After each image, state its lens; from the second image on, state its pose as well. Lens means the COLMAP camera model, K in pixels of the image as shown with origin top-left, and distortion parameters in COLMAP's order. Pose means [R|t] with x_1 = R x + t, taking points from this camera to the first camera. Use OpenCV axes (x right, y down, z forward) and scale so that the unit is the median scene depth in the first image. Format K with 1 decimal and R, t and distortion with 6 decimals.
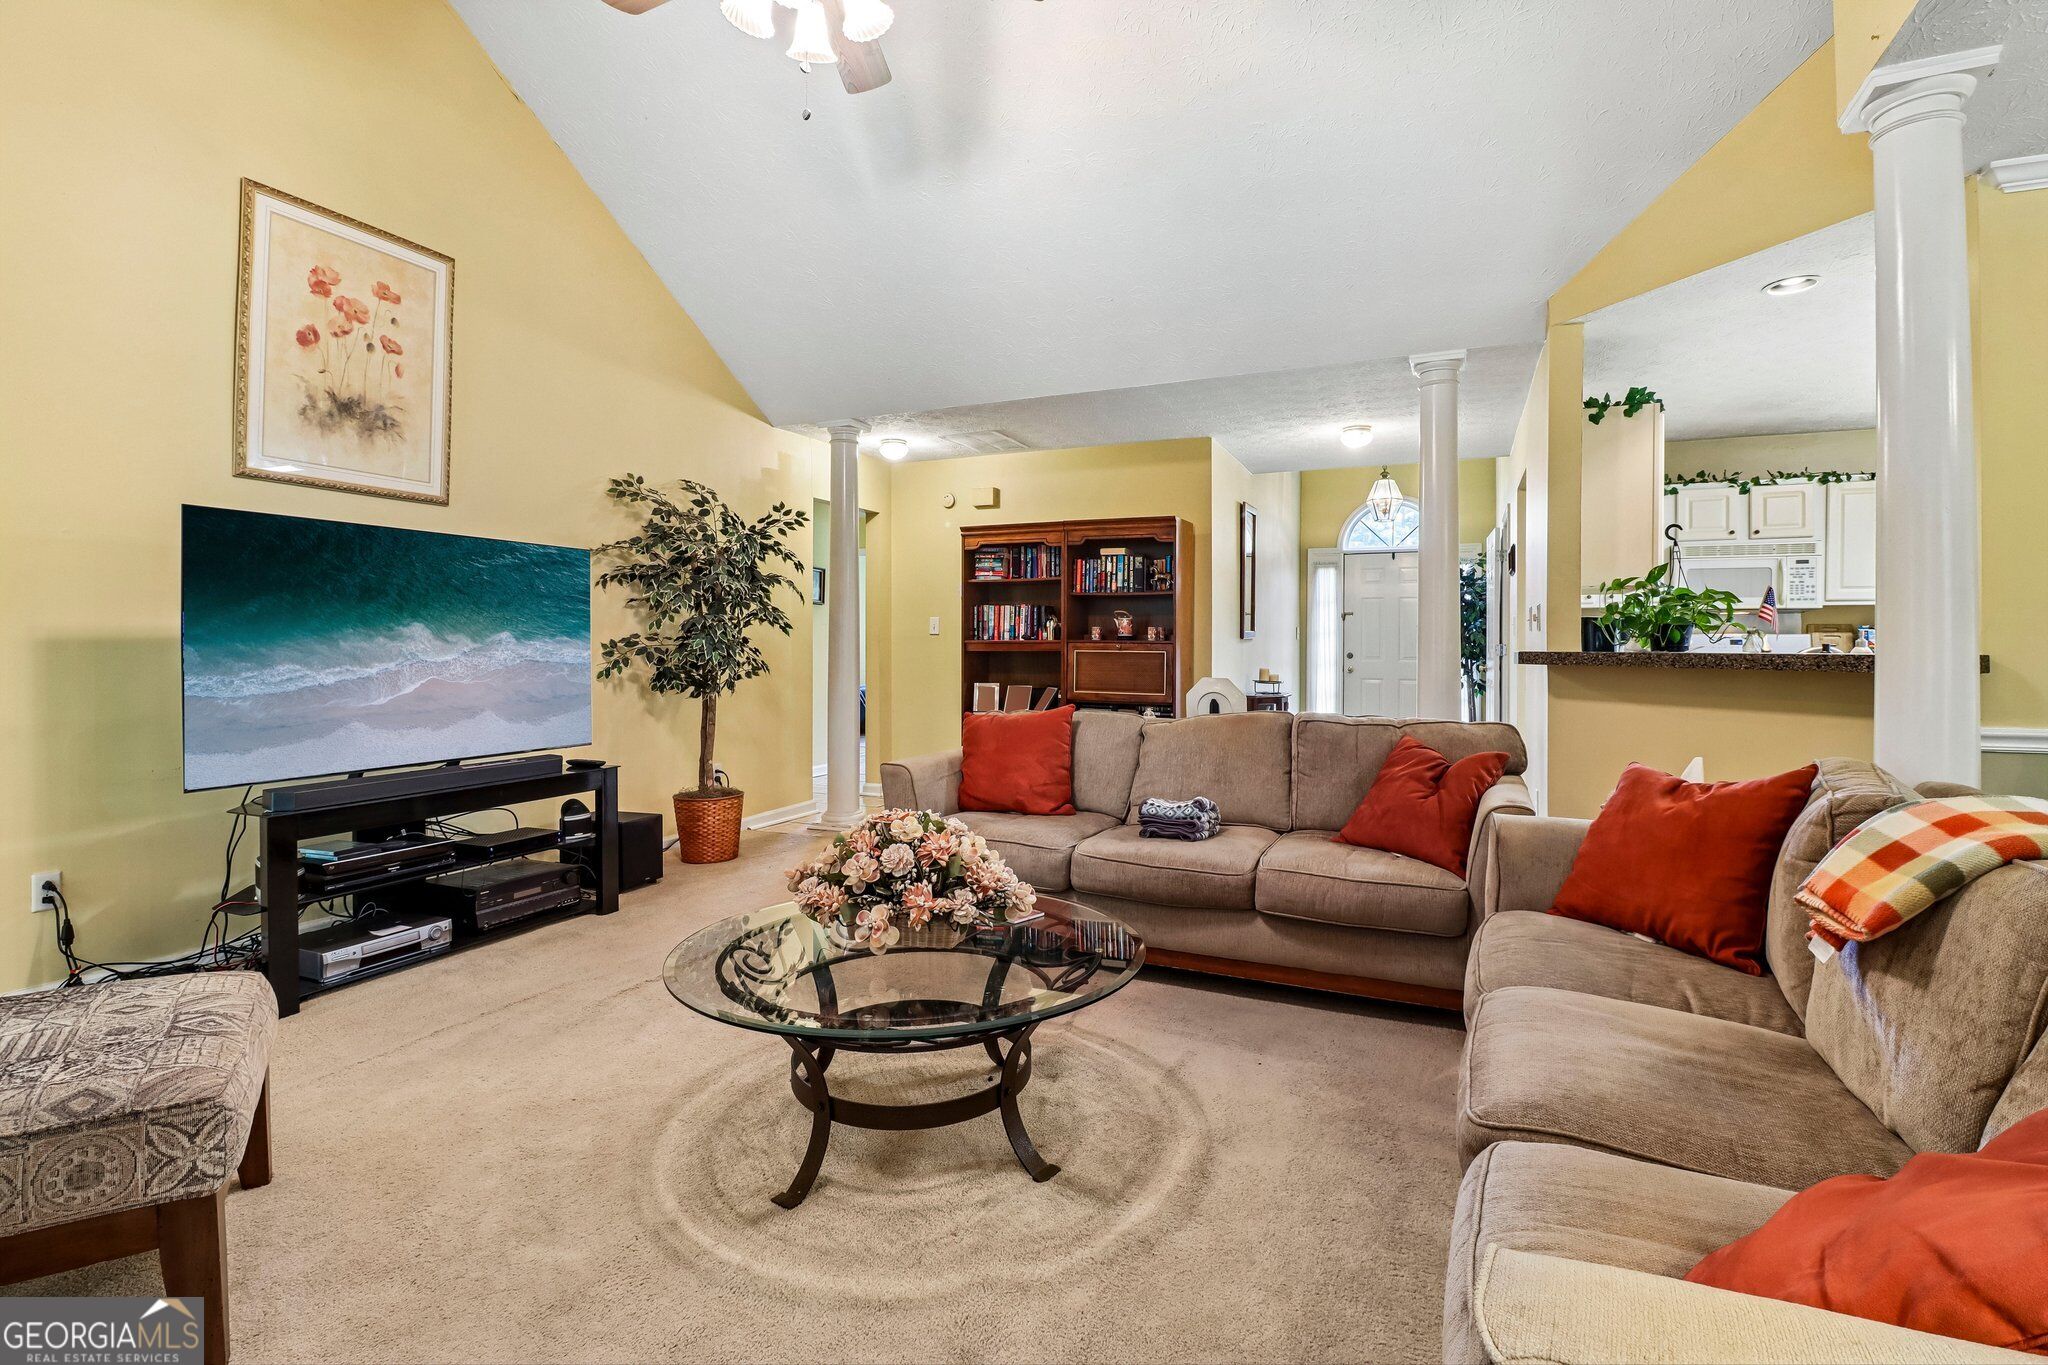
lens RADIAL K [[961.7, 0, 1026.1], [0, 961.7, 663.0], [0, 0, 1]] dist [0.004827, -0.012654]
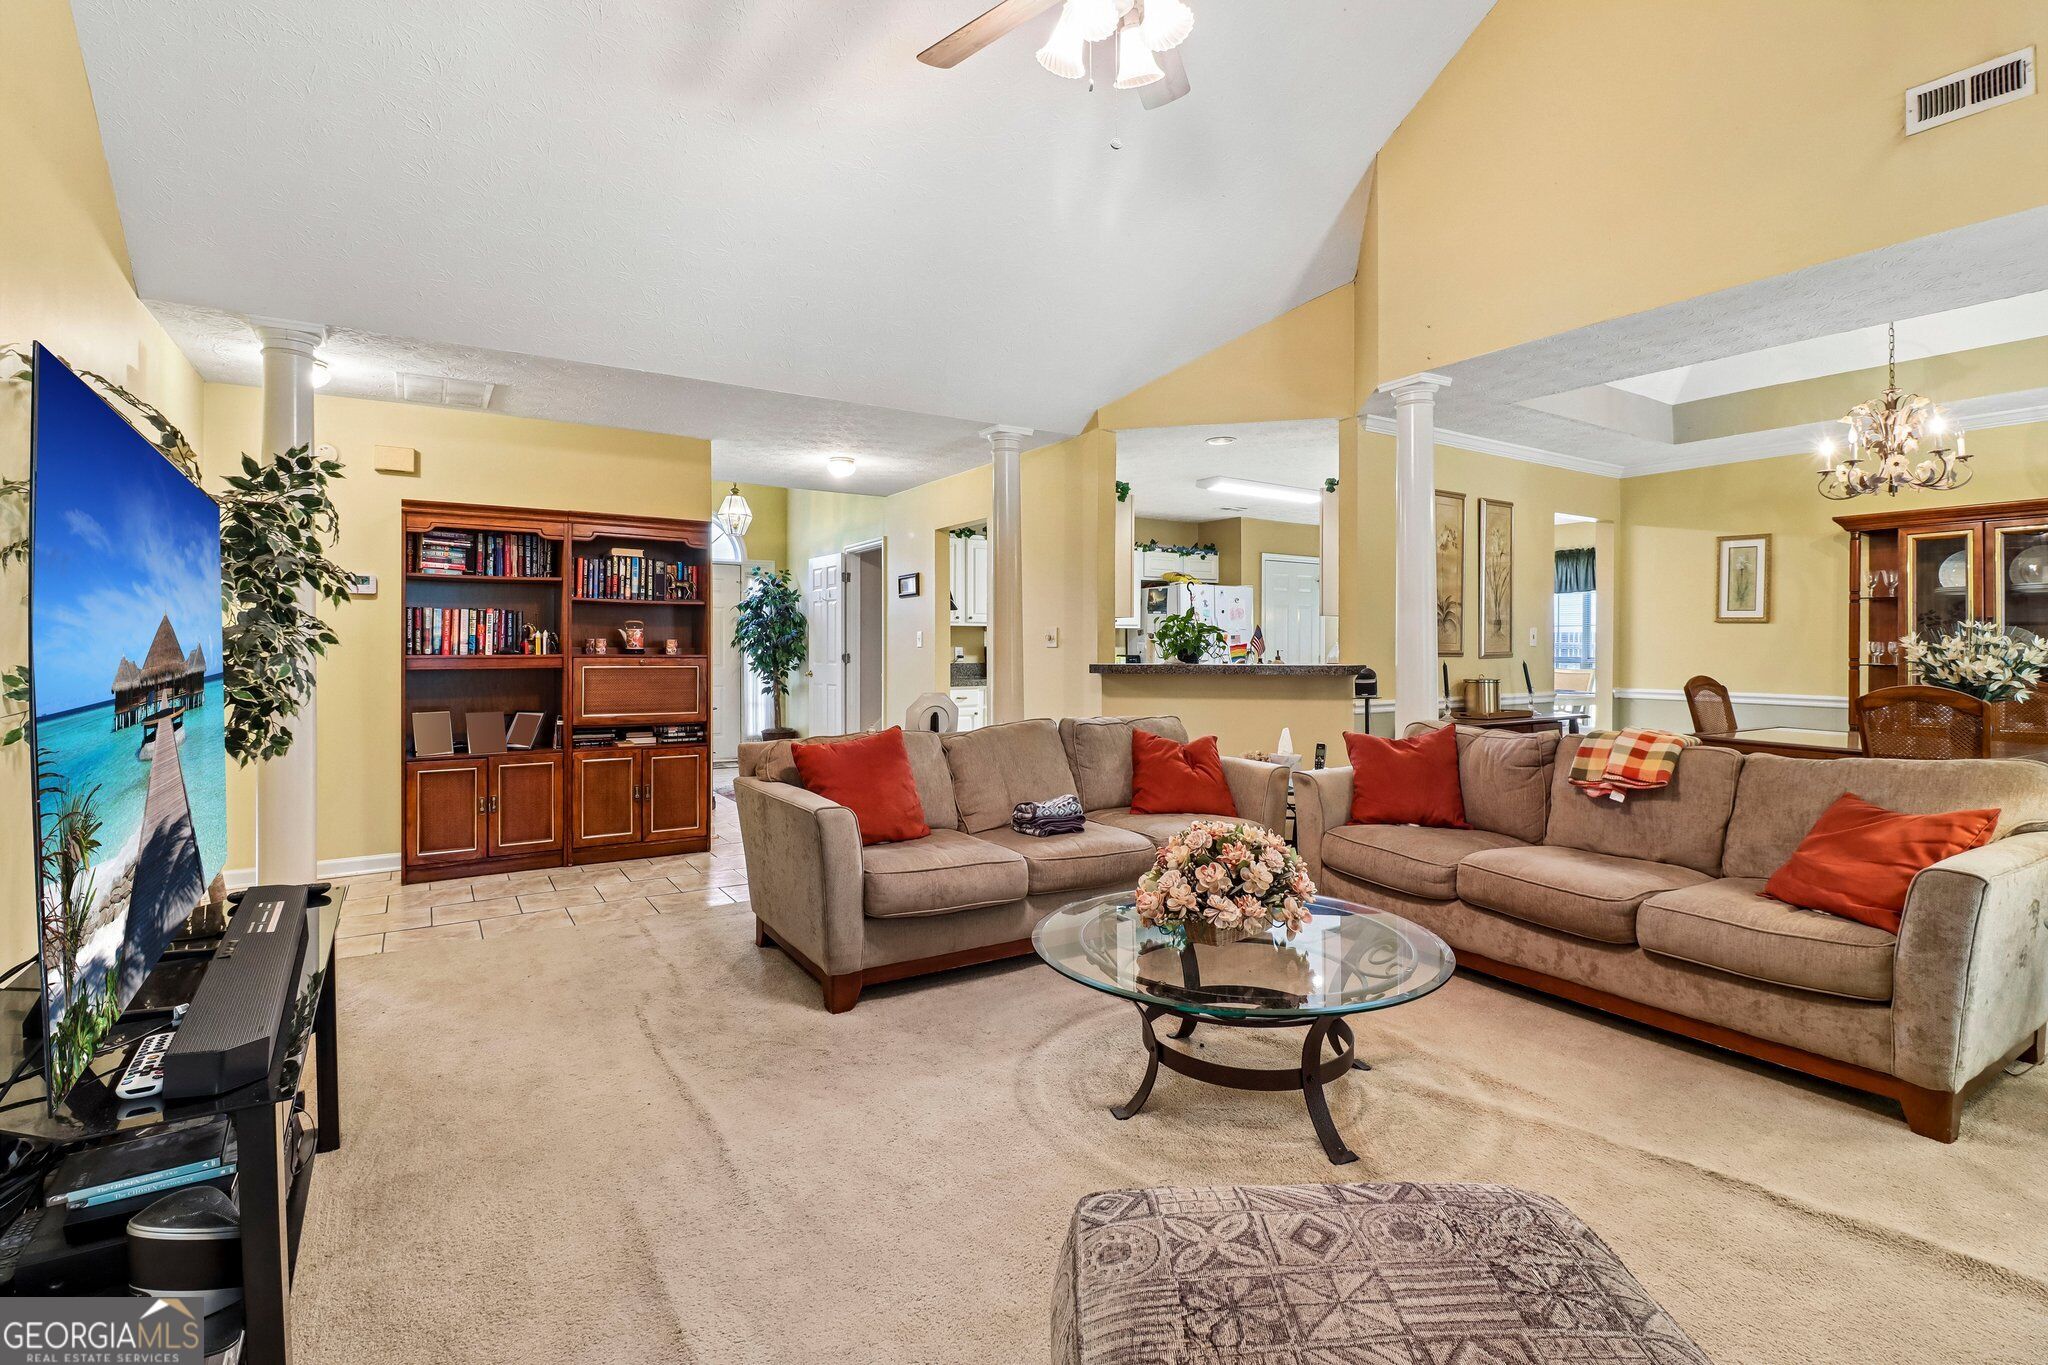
lens RADIAL K [[961.7, 0, 1037.3], [0, 961.7, 665.7], [0, 0, 1]] dist [0.004827, -0.012654]
pose [[0.536638, -0.017842, 0.843624, -0.446065], [0.015381, 0.999817, 0.011361, -0.017339], [-0.843673, 0.006879, 0.536814, 0.216136]]
